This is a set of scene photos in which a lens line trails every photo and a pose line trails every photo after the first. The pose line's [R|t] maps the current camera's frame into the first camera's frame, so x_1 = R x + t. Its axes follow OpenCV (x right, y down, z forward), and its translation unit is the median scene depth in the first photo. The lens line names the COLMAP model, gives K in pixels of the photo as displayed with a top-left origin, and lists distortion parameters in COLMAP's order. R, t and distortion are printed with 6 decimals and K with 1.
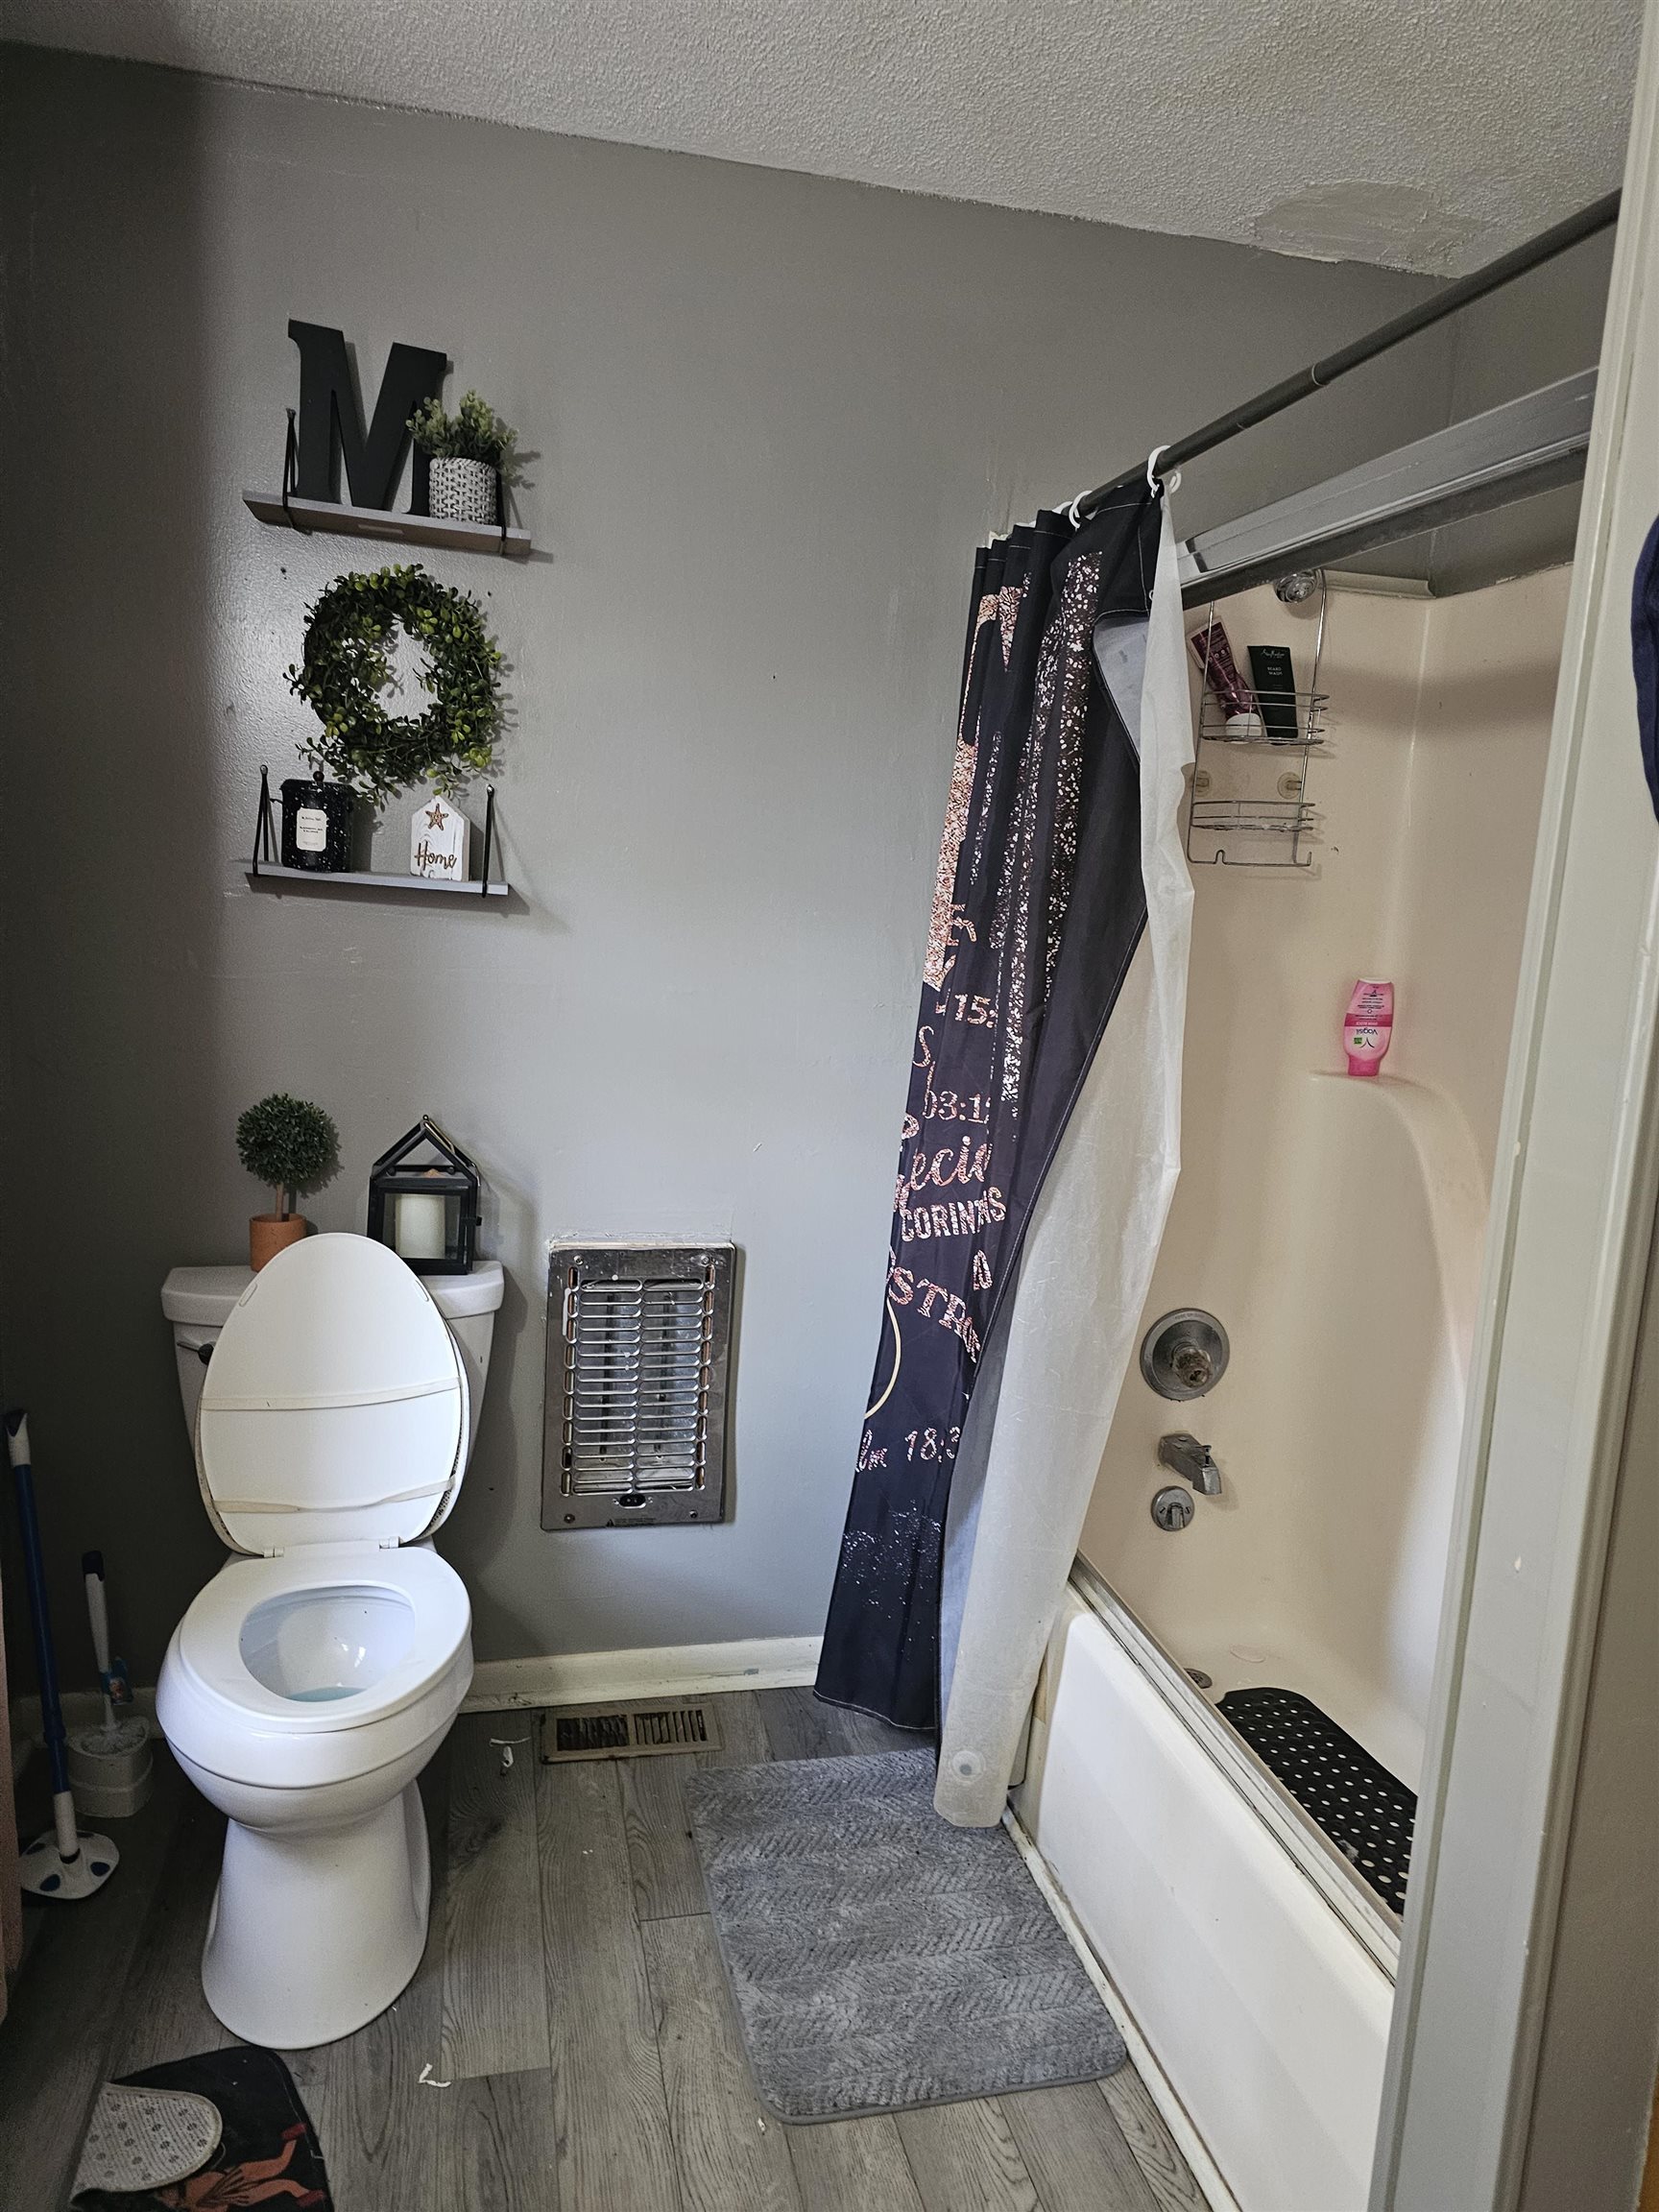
lens RADIAL K [[1482.2, 0, 830.5], [0, 1482.2, 1124.0], [0, 0, 1]] dist [0.043547, -0.026471]
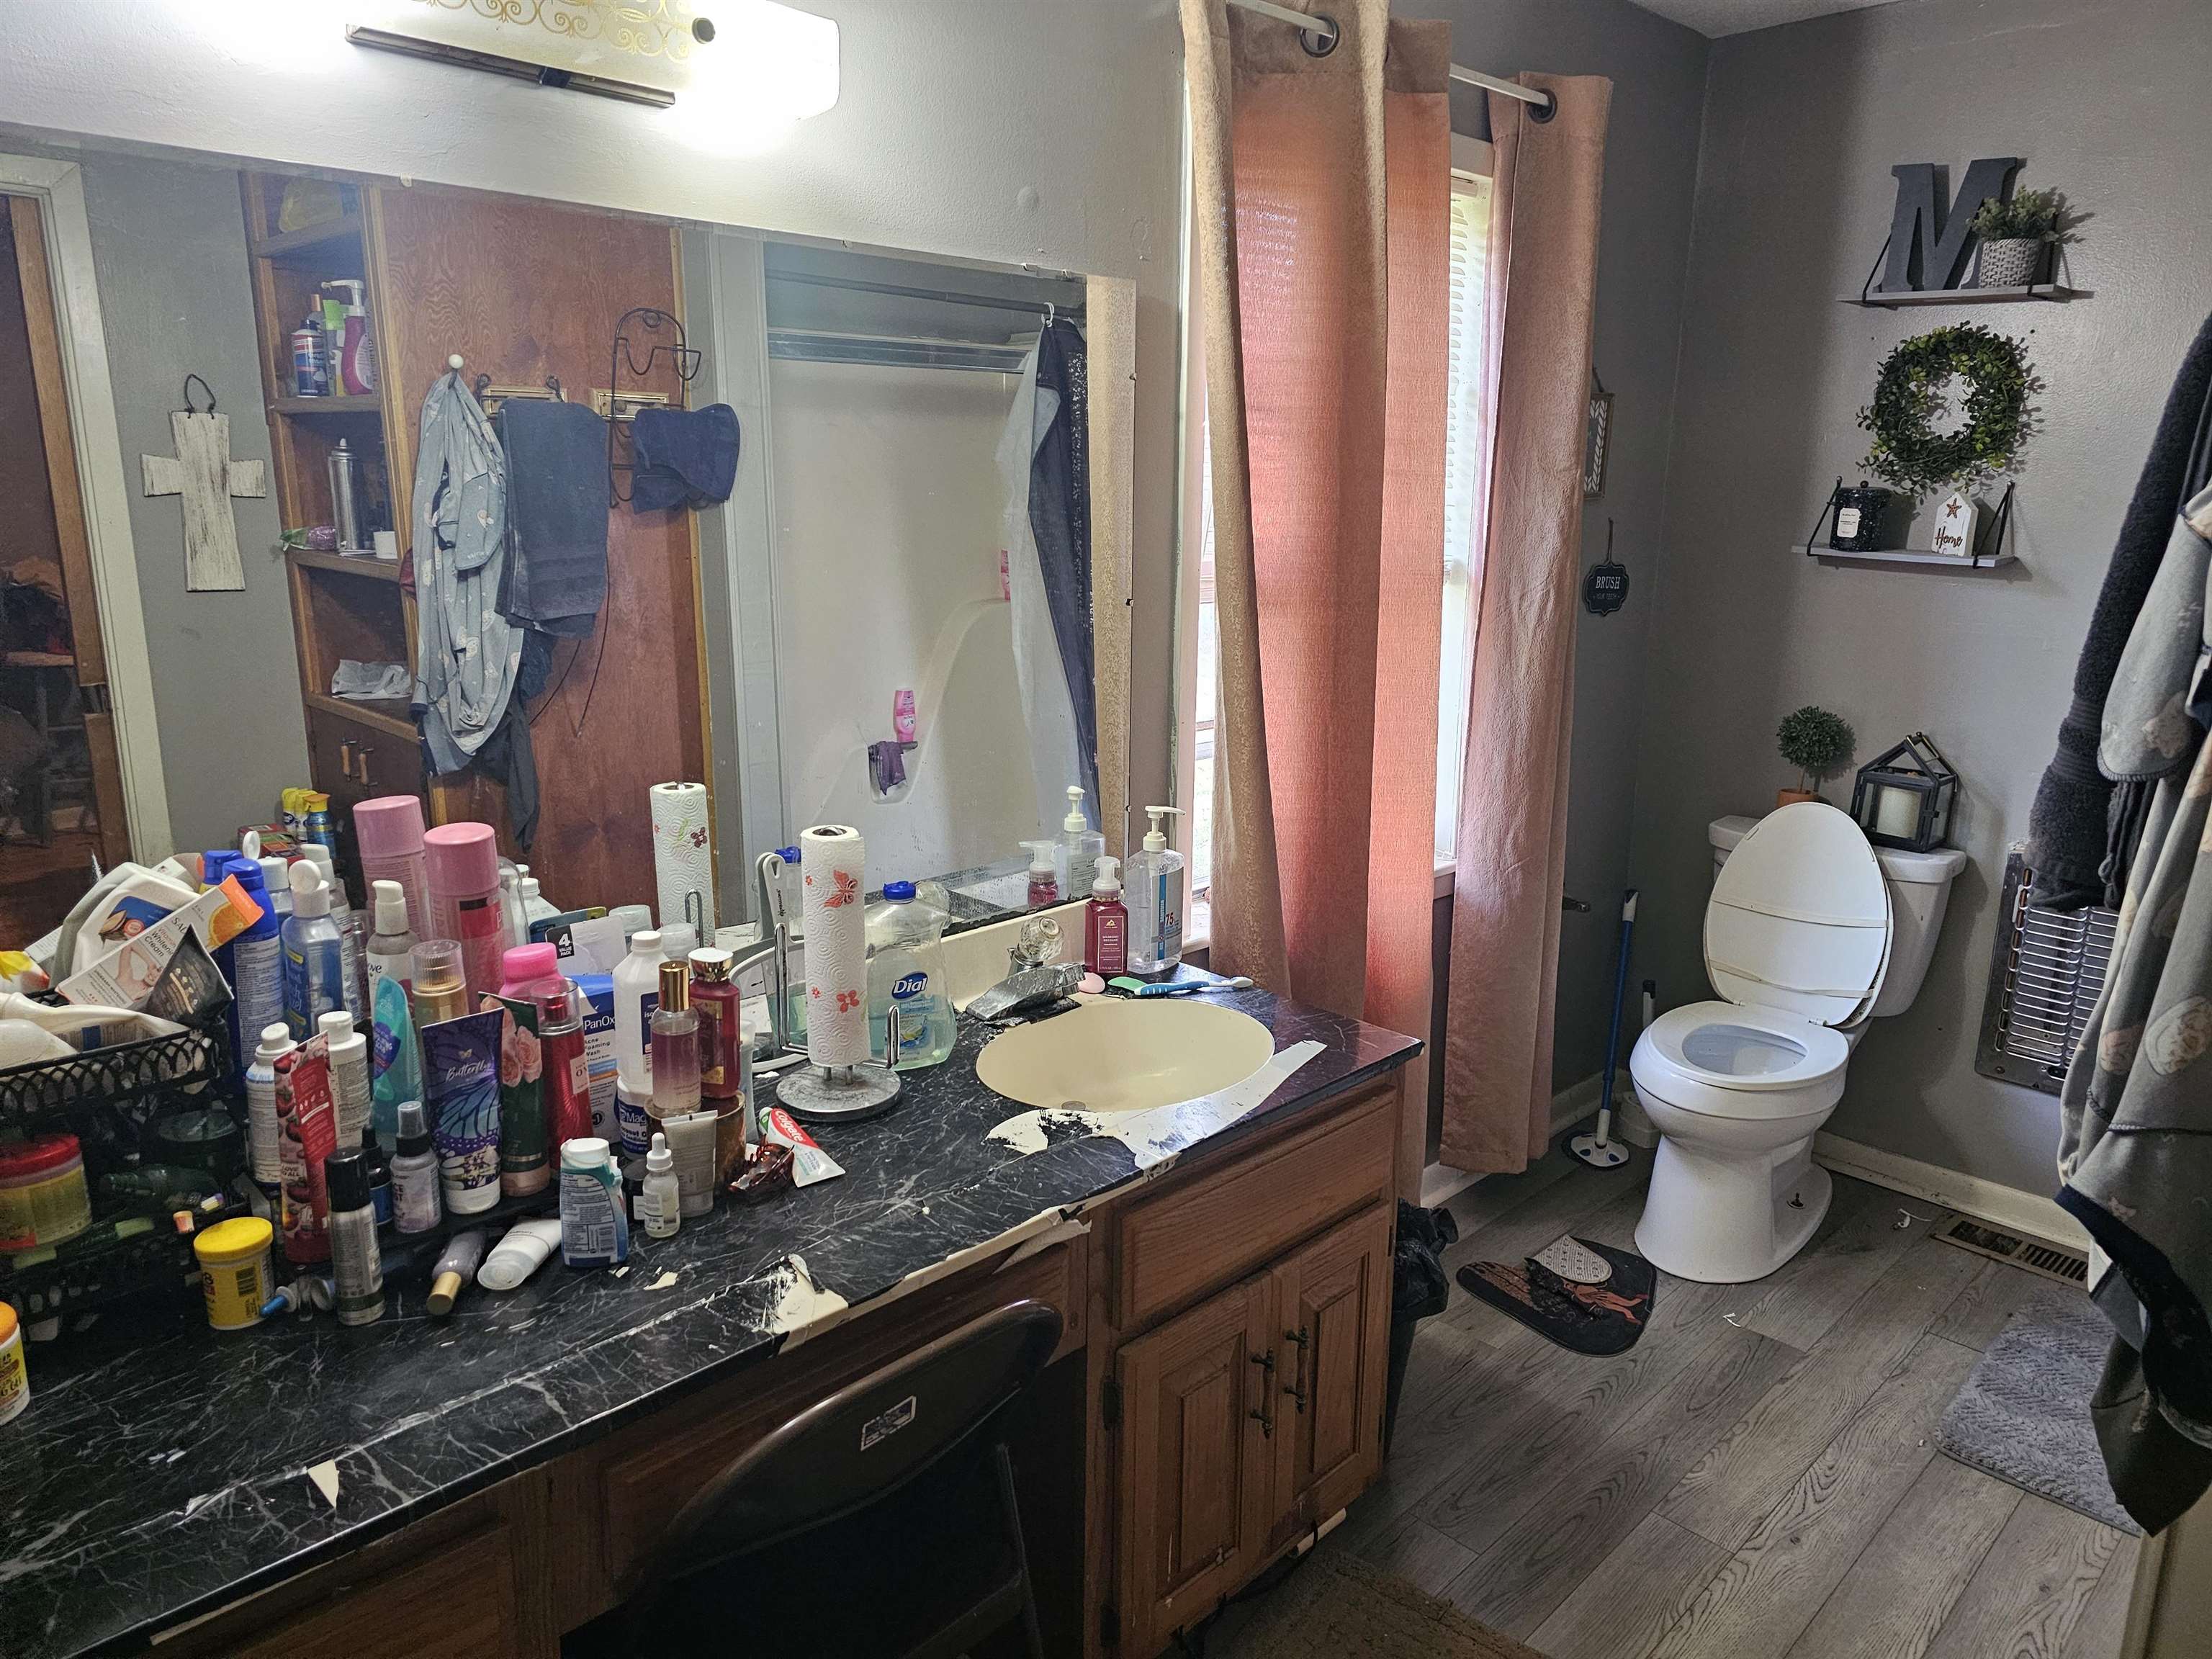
lens RADIAL K [[1482.2, 0, 1102.3], [0, 1482.2, 827.0], [0, 0, 1]] dist [0.043547, -0.026471]
pose [[0.513753, 0.153248, -0.844140, 0.523133], [-0.122336, 0.986949, 0.104718, 0.028202], [0.849171, 0.049470, 0.525796, -0.341740]]
